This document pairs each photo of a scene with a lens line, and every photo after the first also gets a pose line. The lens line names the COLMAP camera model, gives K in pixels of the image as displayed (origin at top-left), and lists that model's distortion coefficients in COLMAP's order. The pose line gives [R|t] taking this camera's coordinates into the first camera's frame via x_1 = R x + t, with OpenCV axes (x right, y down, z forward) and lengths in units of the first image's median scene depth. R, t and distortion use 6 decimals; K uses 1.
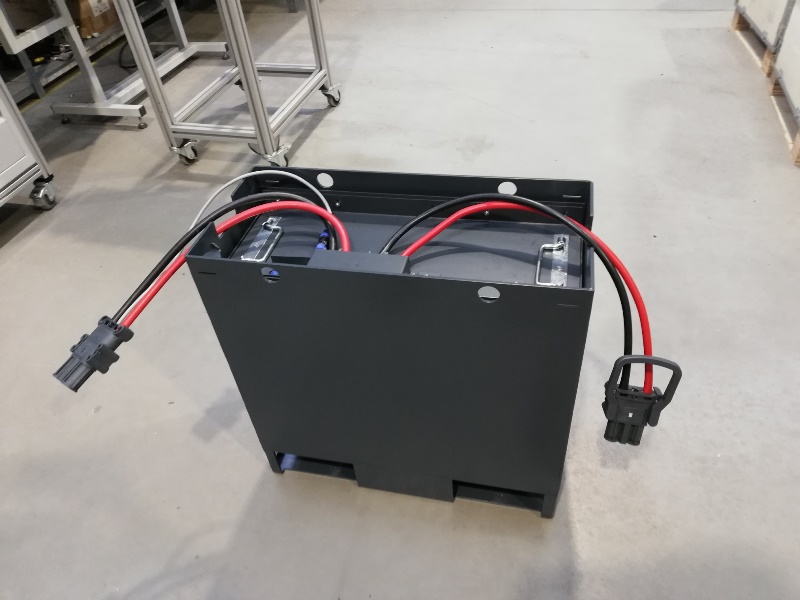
lens RADIAL K [[592.9, 0, 404.9], [0, 592.9, 306.8], [0, 0, 1]] dist [0.018109, -0.047519]
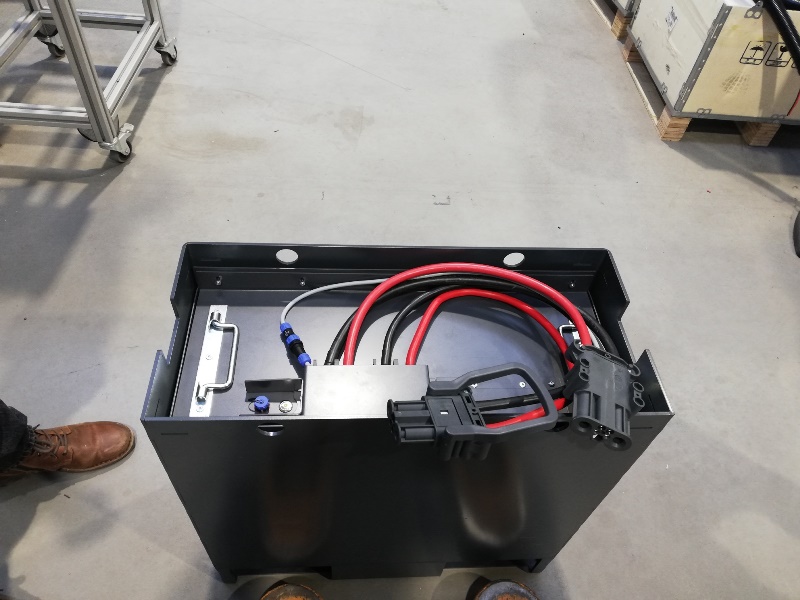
lens RADIAL K [[592.9, 0, 396.3], [0, 592.9, 296.7], [0, 0, 1]] dist [0.018109, -0.047519]
pose [[0.949149, -0.107237, 0.295999, -0.106549], [0.069804, 0.988482, 0.134281, -0.115973], [-0.306990, -0.106791, 0.945702, 0.098515]]
